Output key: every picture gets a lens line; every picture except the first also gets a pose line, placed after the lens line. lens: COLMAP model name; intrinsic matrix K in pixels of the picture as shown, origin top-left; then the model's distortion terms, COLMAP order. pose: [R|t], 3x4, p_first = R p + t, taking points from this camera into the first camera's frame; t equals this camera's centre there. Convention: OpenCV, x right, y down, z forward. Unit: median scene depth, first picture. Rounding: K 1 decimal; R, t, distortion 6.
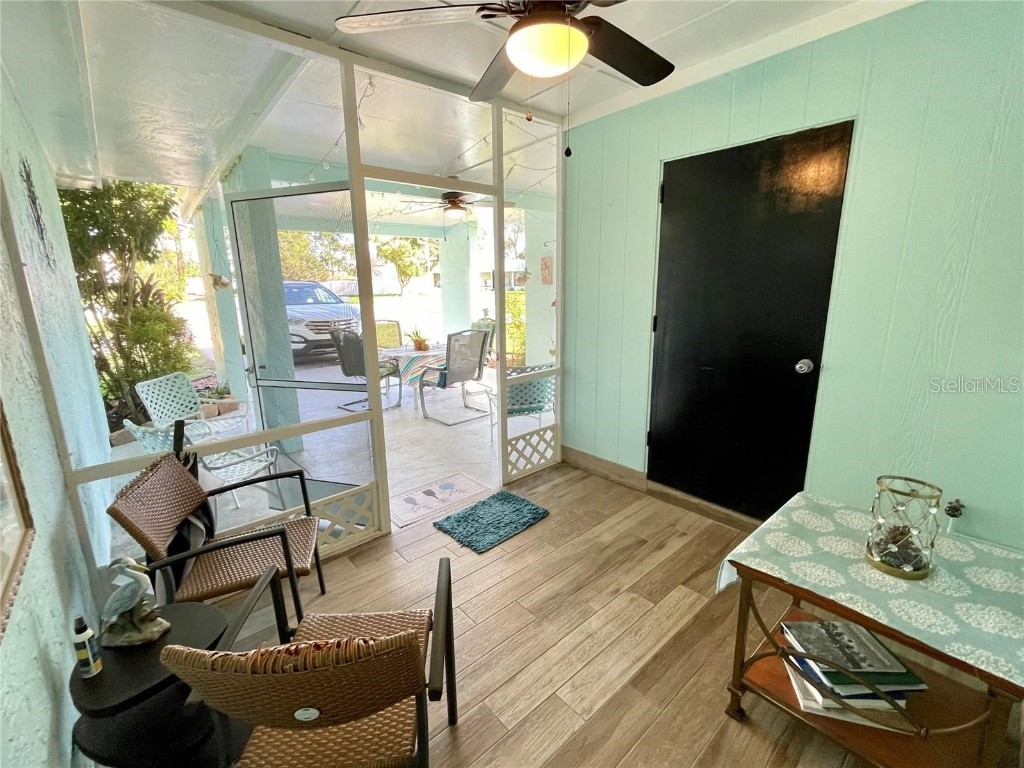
lens RADIAL K [[454.8, 0, 512.0], [0, 454.8, 384.0], [0, 0, 1]] dist [0.000482, -0.000019]
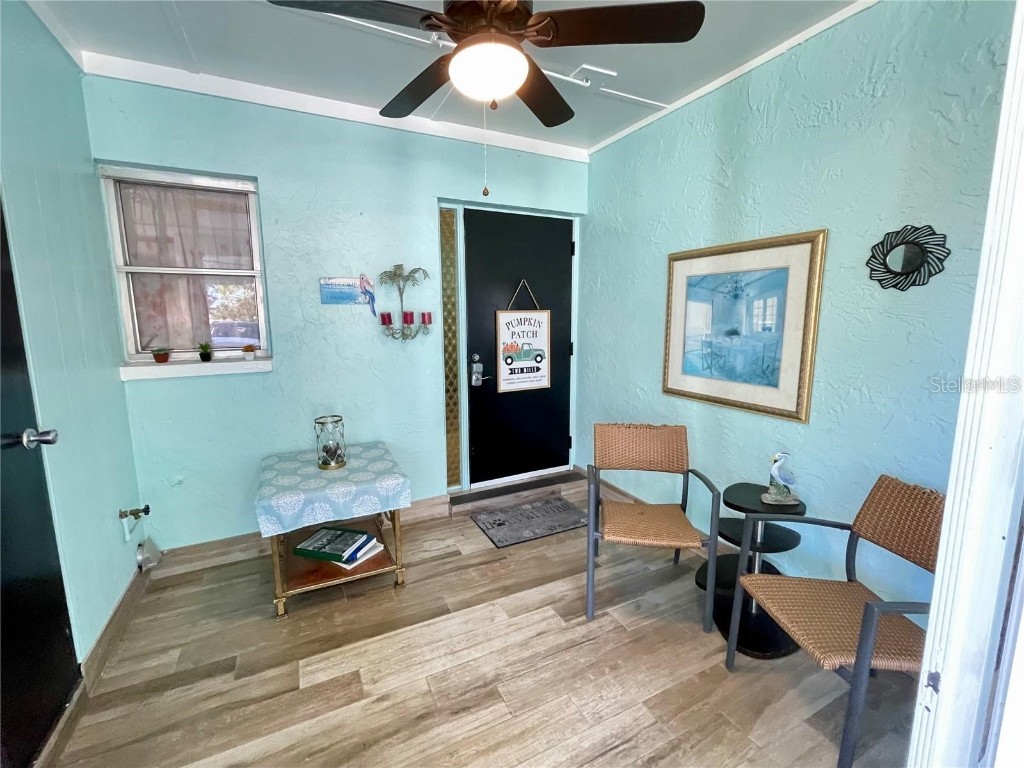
lens RADIAL K [[454.8, 0, 512.0], [0, 454.8, 384.0], [0, 0, 1]] dist [0.000482, -0.000019]
pose [[-0.969973, -0.015290, 0.242730, -0.189931], [0.072788, 0.934028, 0.349704, -0.341427], [-0.232064, 0.356871, -0.904870, 1.713617]]
